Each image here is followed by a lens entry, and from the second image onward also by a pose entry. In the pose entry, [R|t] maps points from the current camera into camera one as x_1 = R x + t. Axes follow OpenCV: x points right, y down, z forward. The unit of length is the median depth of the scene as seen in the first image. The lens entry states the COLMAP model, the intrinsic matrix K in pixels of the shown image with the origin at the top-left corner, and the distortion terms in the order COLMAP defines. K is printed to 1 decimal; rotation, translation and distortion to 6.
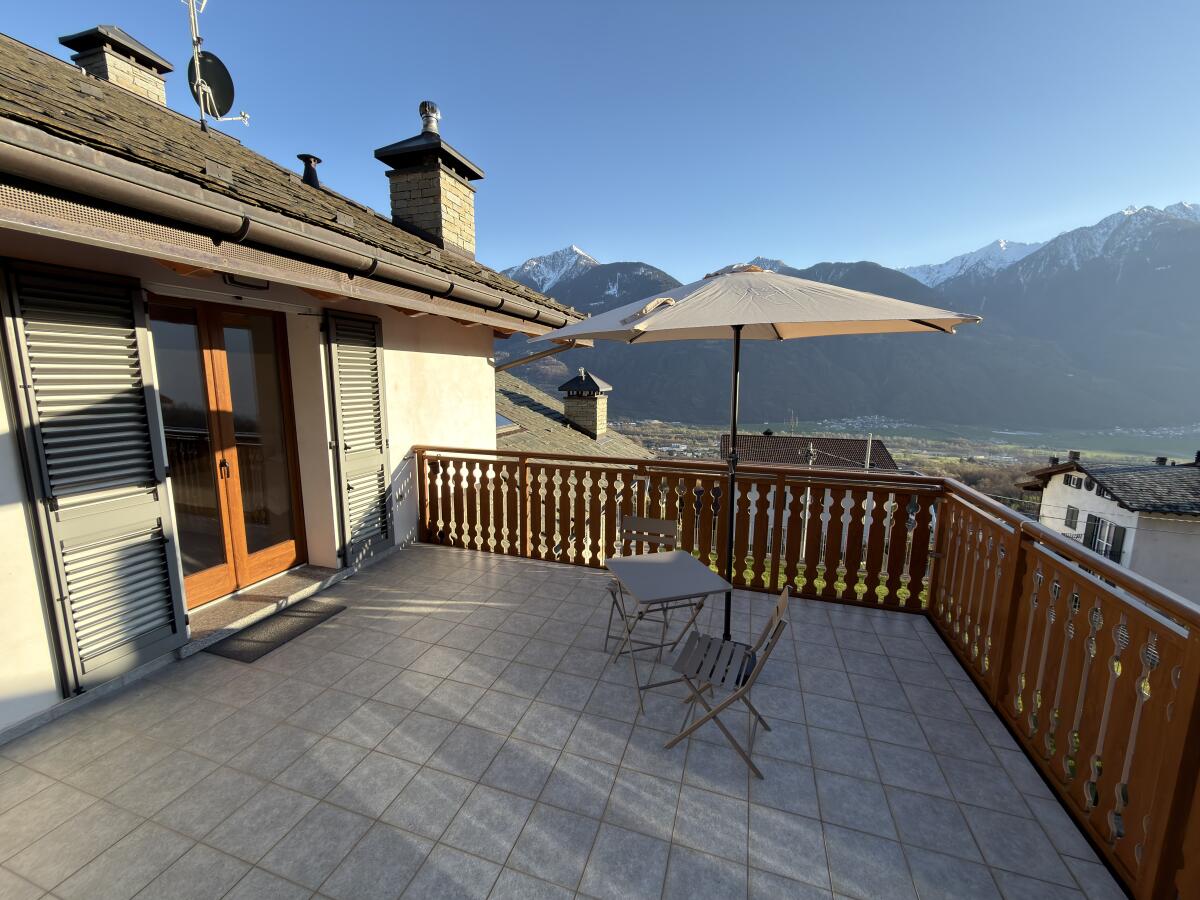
lens RADIAL K [[474.0, 0, 600.0], [0, 474.0, 450.0], [0, 0, 1]] dist [0.000259, 0.000078]
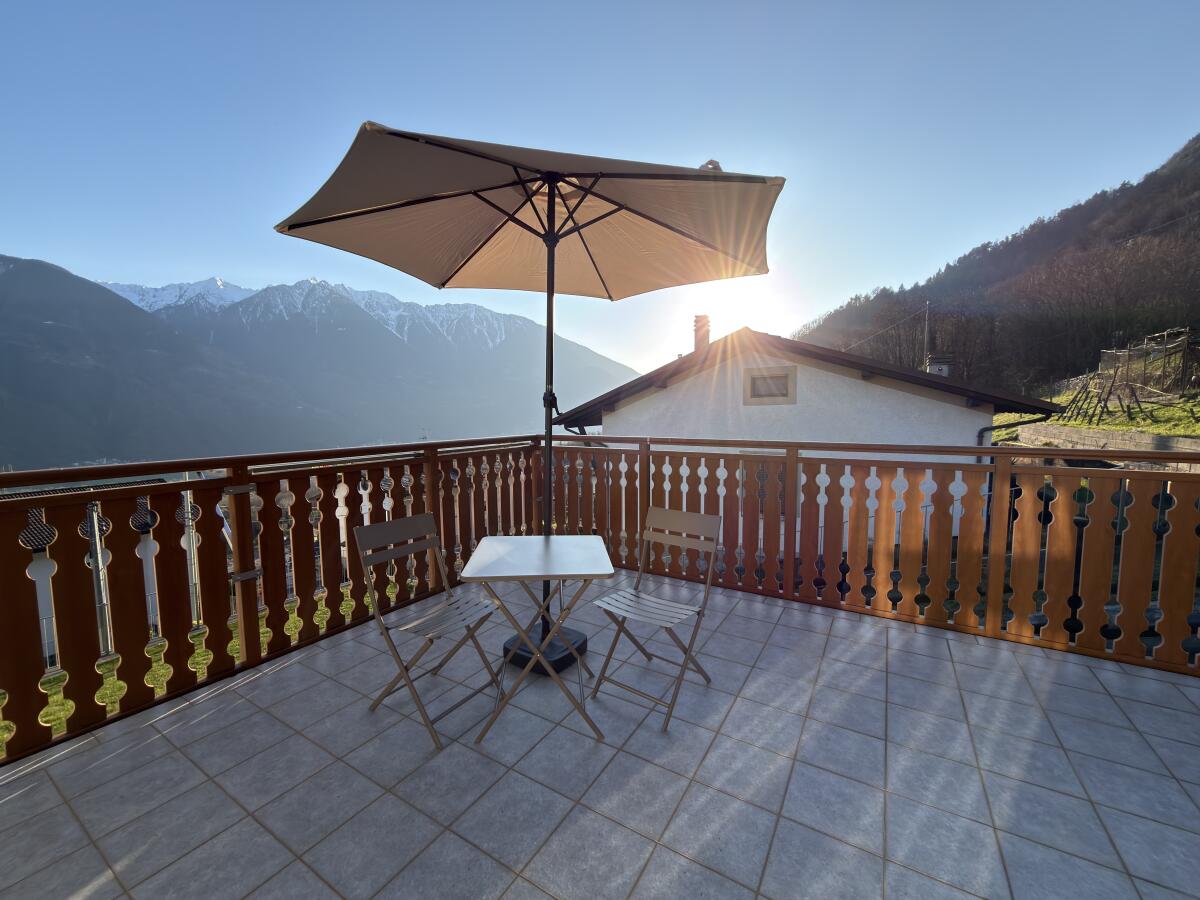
lens RADIAL K [[483.7, 0, 600.0], [0, 483.7, 450.0], [0, 0, 1]] dist [-0.000266, -0.000049]
pose [[0.234901, -0.089932, 0.967850, -0.481347], [0.160271, 0.985666, 0.052689, 0.071980], [-0.958715, 0.142742, 0.245947, 0.629456]]
